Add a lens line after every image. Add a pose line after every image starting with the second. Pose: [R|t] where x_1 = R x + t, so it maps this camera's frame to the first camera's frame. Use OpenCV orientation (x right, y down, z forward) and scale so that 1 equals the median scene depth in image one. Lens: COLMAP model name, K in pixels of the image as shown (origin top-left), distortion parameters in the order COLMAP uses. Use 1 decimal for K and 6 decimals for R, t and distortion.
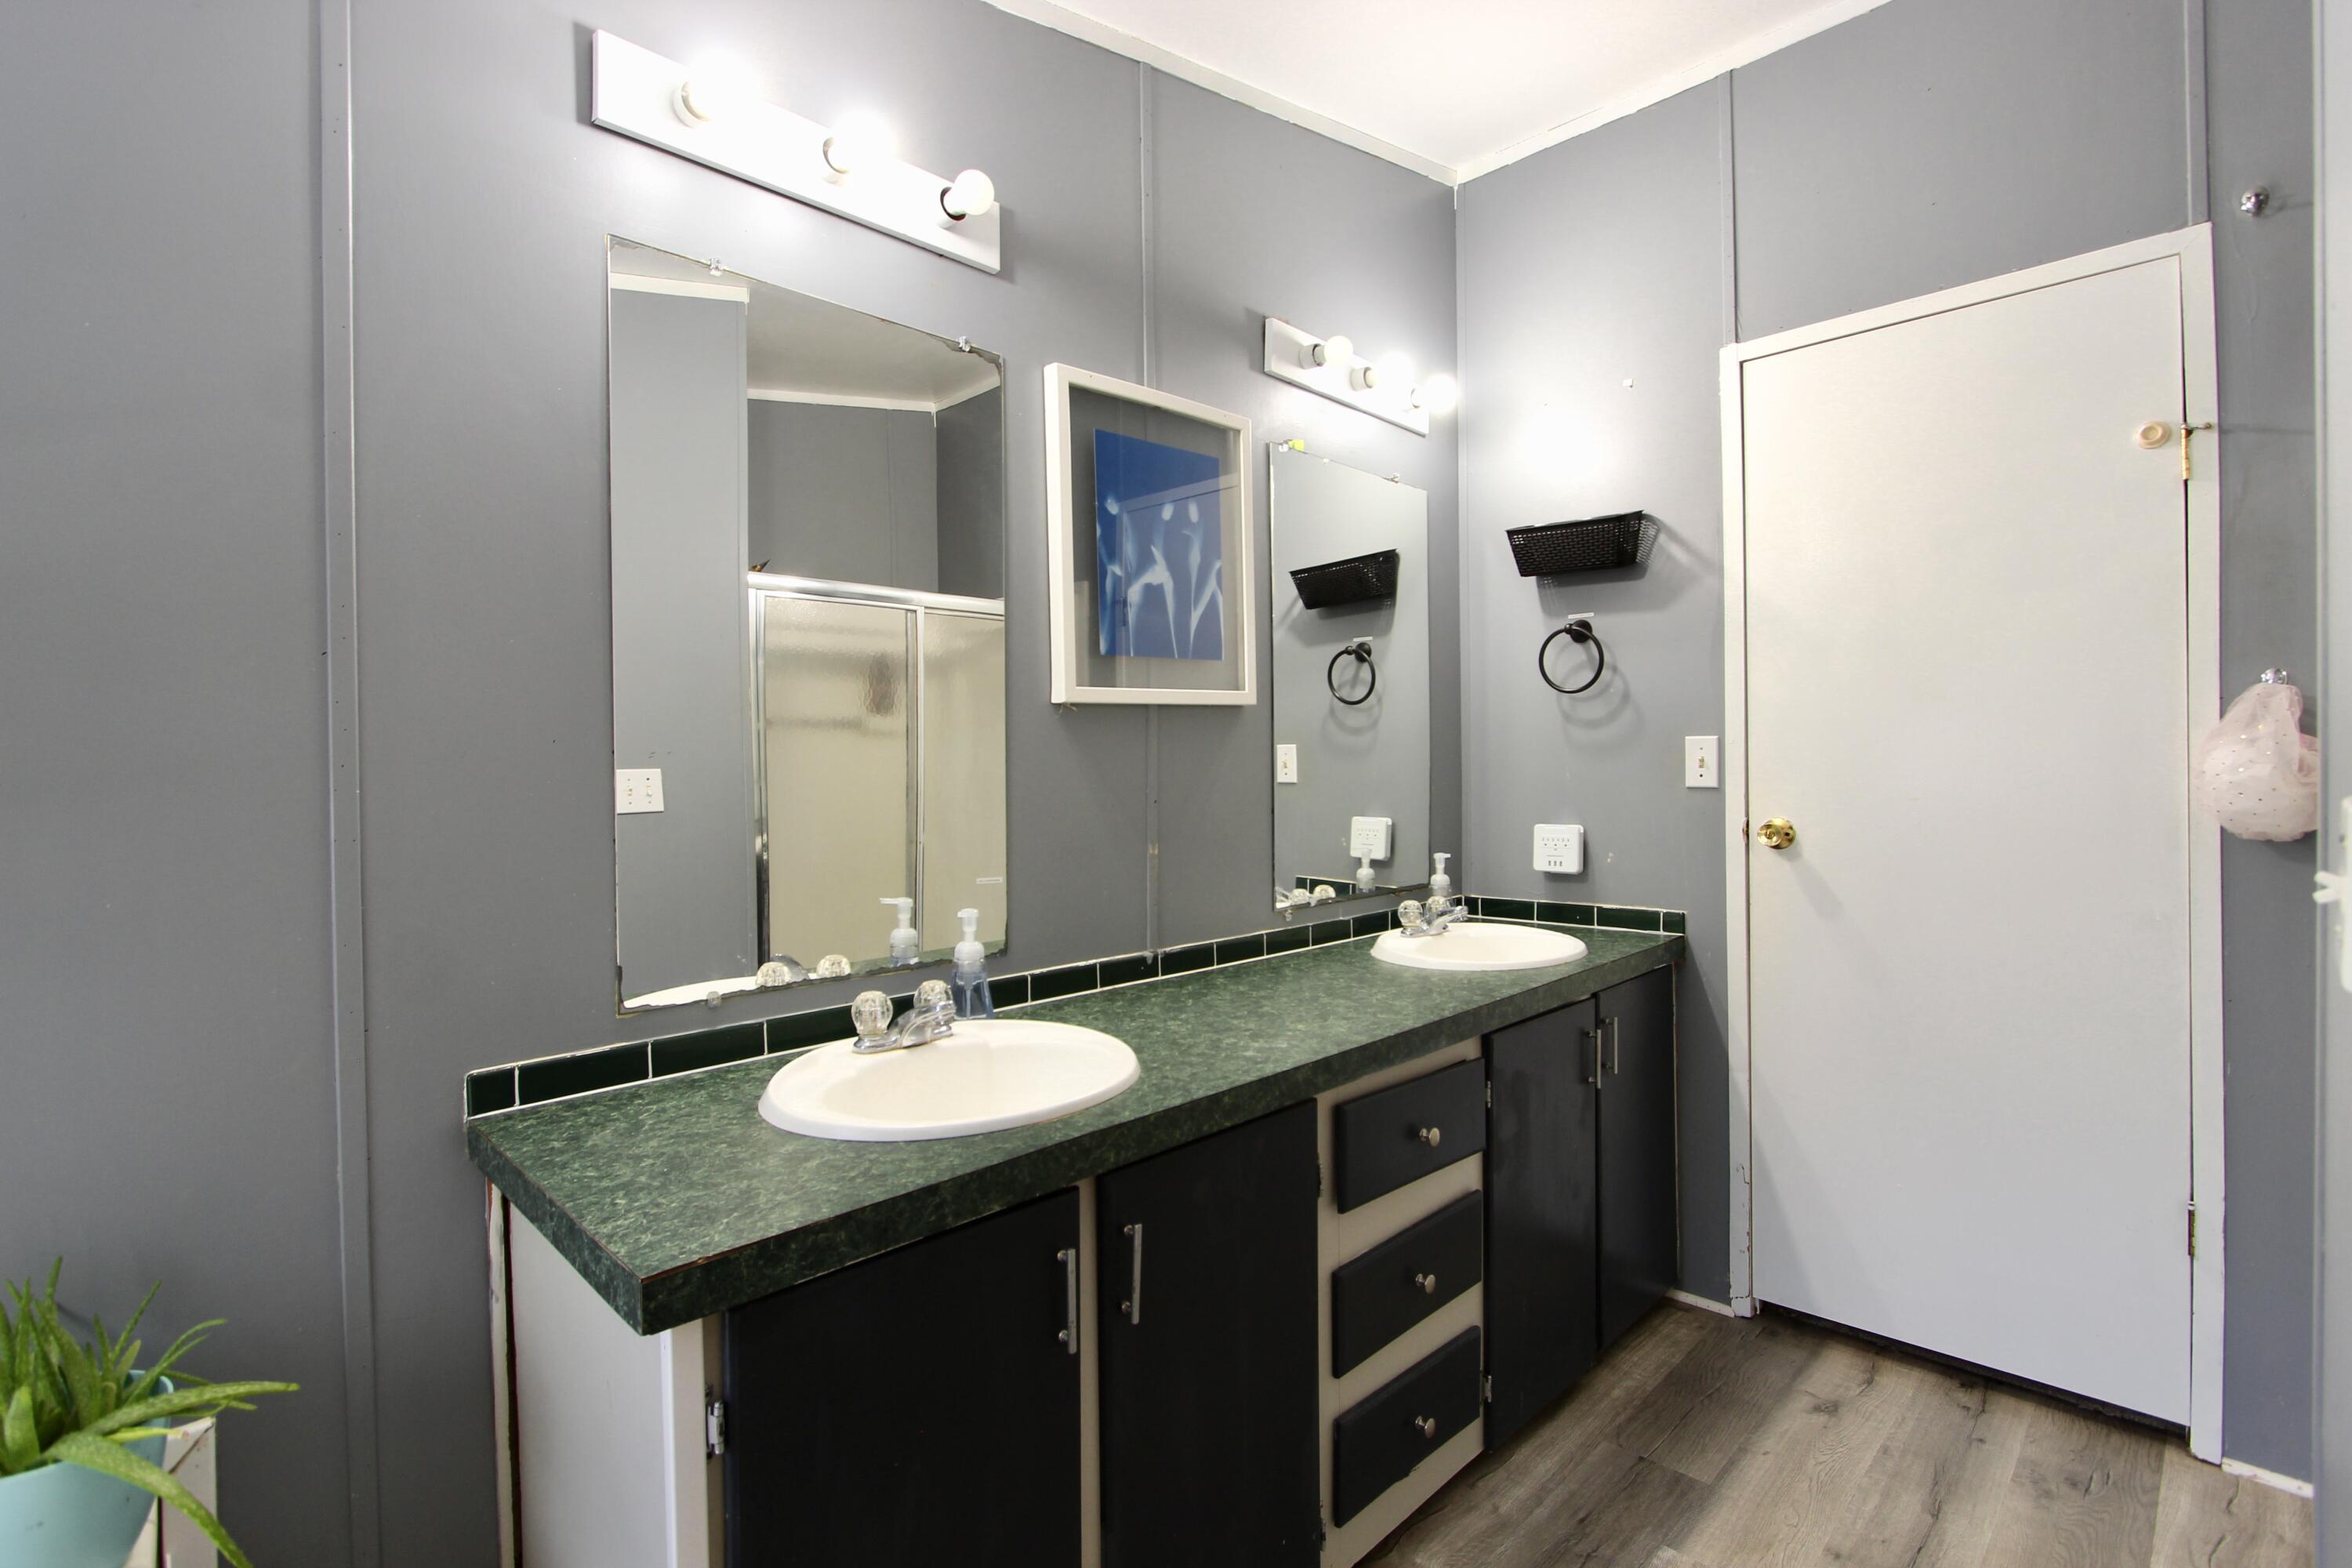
lens RADIAL K [[1087.4, 0, 1176.8], [0, 1087.4, 776.2], [0, 0, 1]] dist [-0.018738, 0.003455]
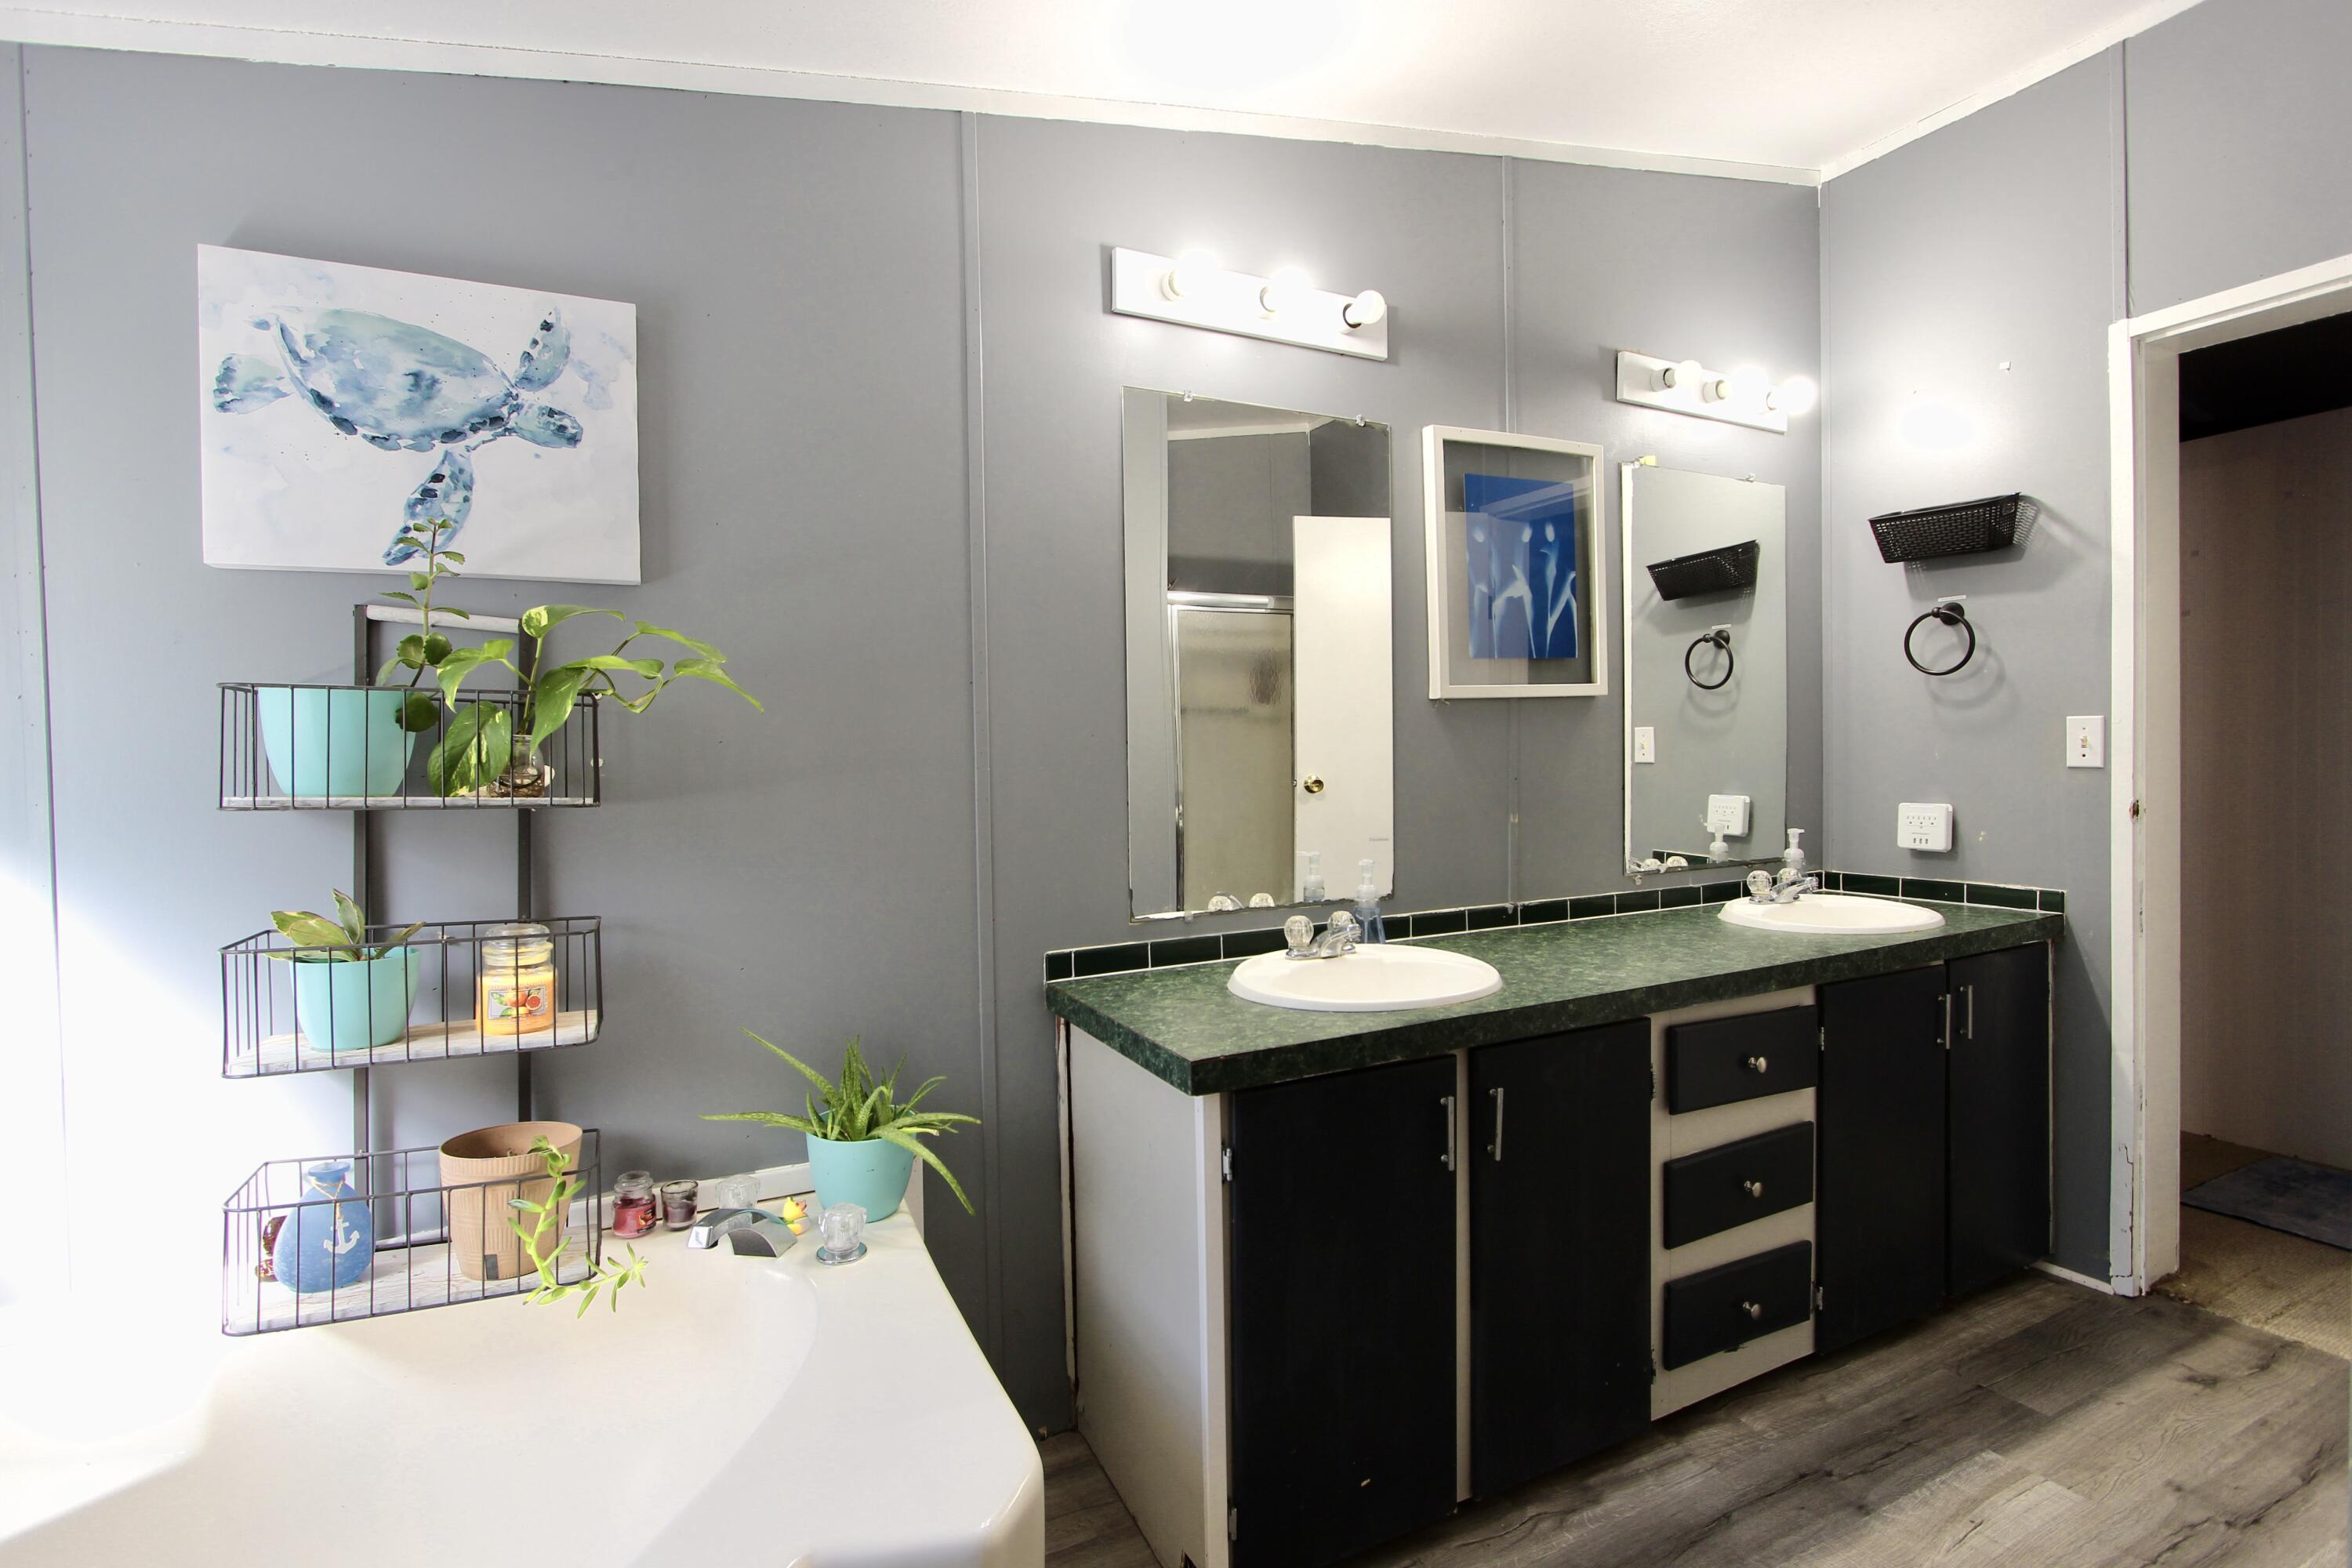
lens RADIAL K [[1087.4, 0, 1176.8], [0, 1087.4, 776.2], [0, 0, 1]] dist [-0.018738, 0.003455]
pose [[0.947949, 0.002877, -0.318408, 0.007577], [0.003044, 0.999832, 0.018094, -0.002435], [0.318406, -0.018121, 0.947781, -0.272887]]
